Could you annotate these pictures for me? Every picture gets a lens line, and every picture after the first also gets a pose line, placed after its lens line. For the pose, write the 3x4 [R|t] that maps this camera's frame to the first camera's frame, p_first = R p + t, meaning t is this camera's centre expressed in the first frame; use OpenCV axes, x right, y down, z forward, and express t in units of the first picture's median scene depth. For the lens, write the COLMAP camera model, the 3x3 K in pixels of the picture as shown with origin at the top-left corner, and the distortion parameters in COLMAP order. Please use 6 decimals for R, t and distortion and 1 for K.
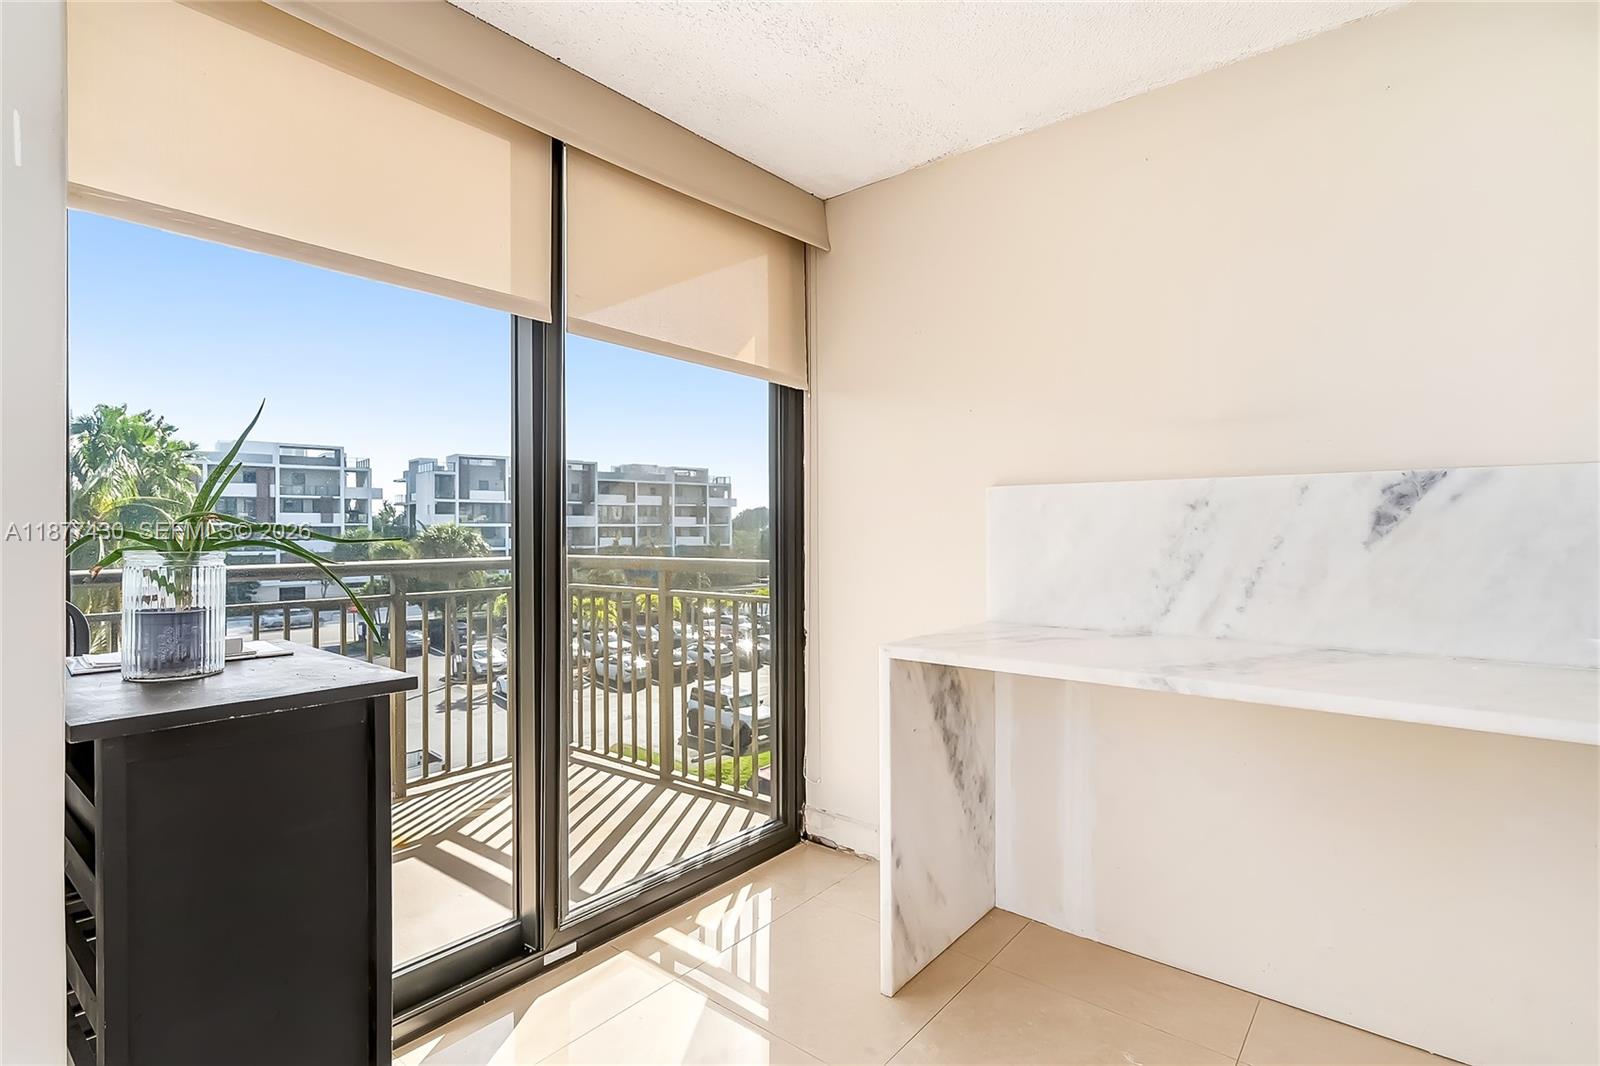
lens RADIAL K [[788.9, 0, 704.2], [0, 788.9, 553.3], [0, 0, 1]] dist [0.000352, -0.000219]
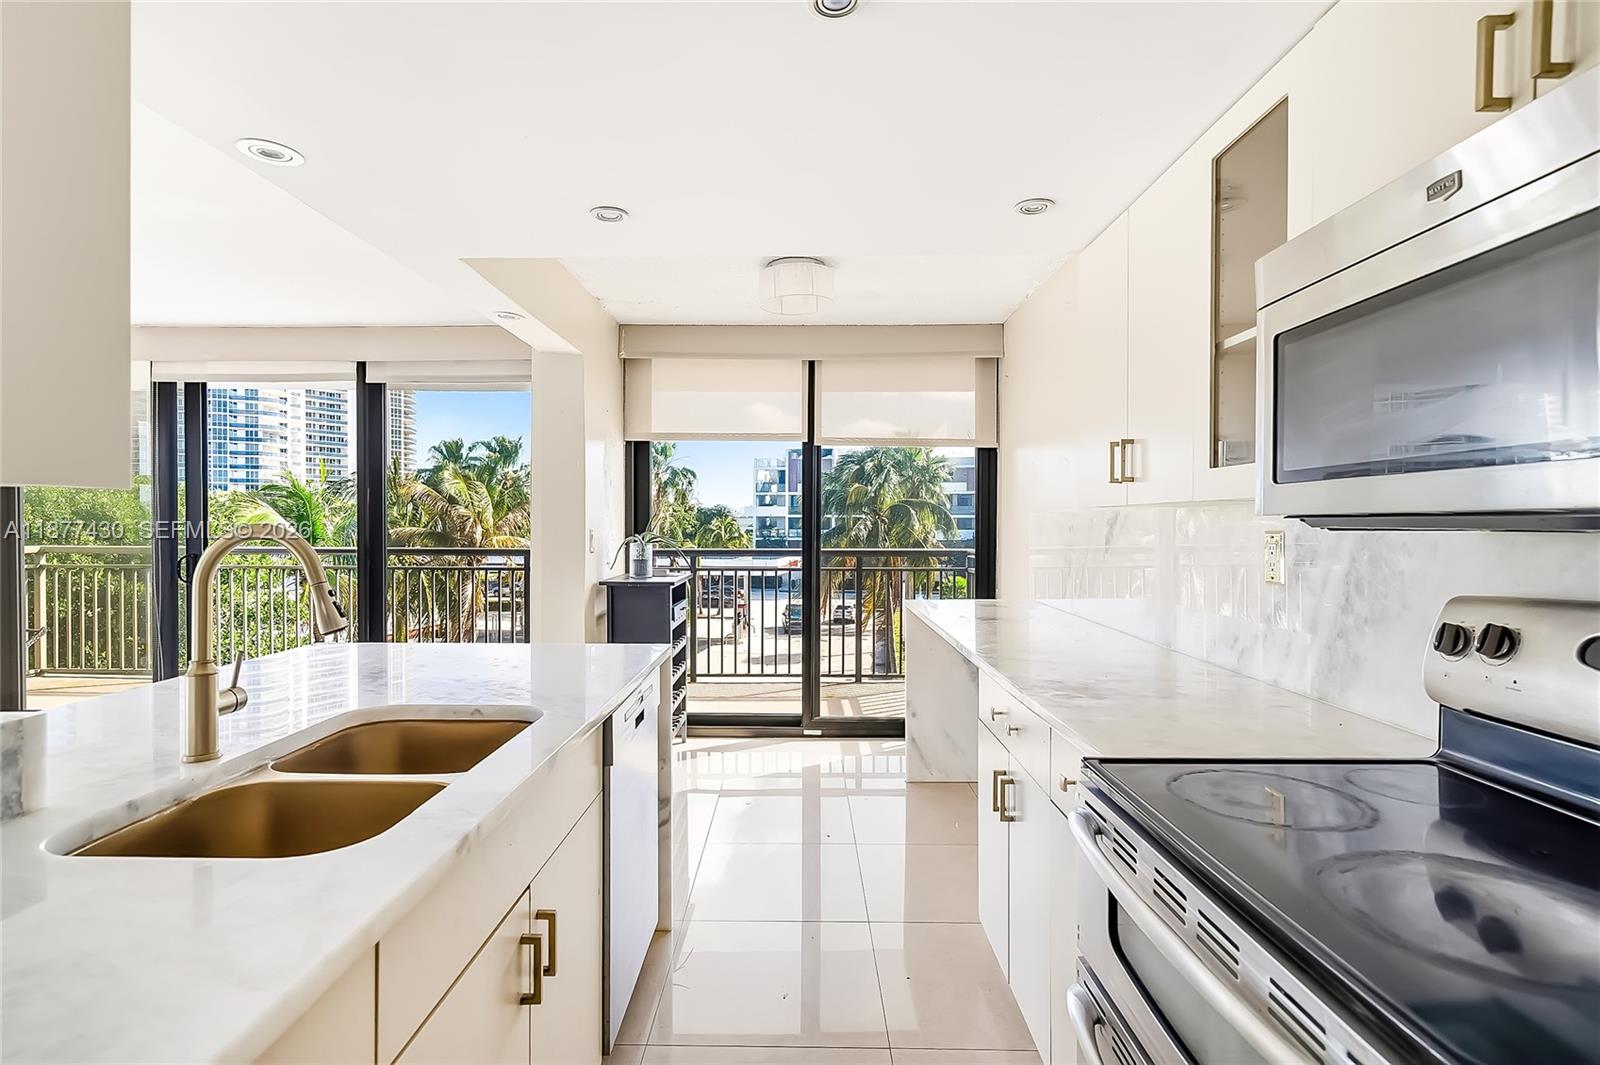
lens RADIAL K [[797.5, 0, 800.0], [0, 797.5, 532.5], [0, 0, 1]] dist [0.000730, 0.000102]
pose [[0.650952, 0.019366, -0.758871, 1.396481], [-0.027733, 0.999614, 0.001720, -0.039541], [0.758612, 0.019926, 0.651238, -0.441086]]
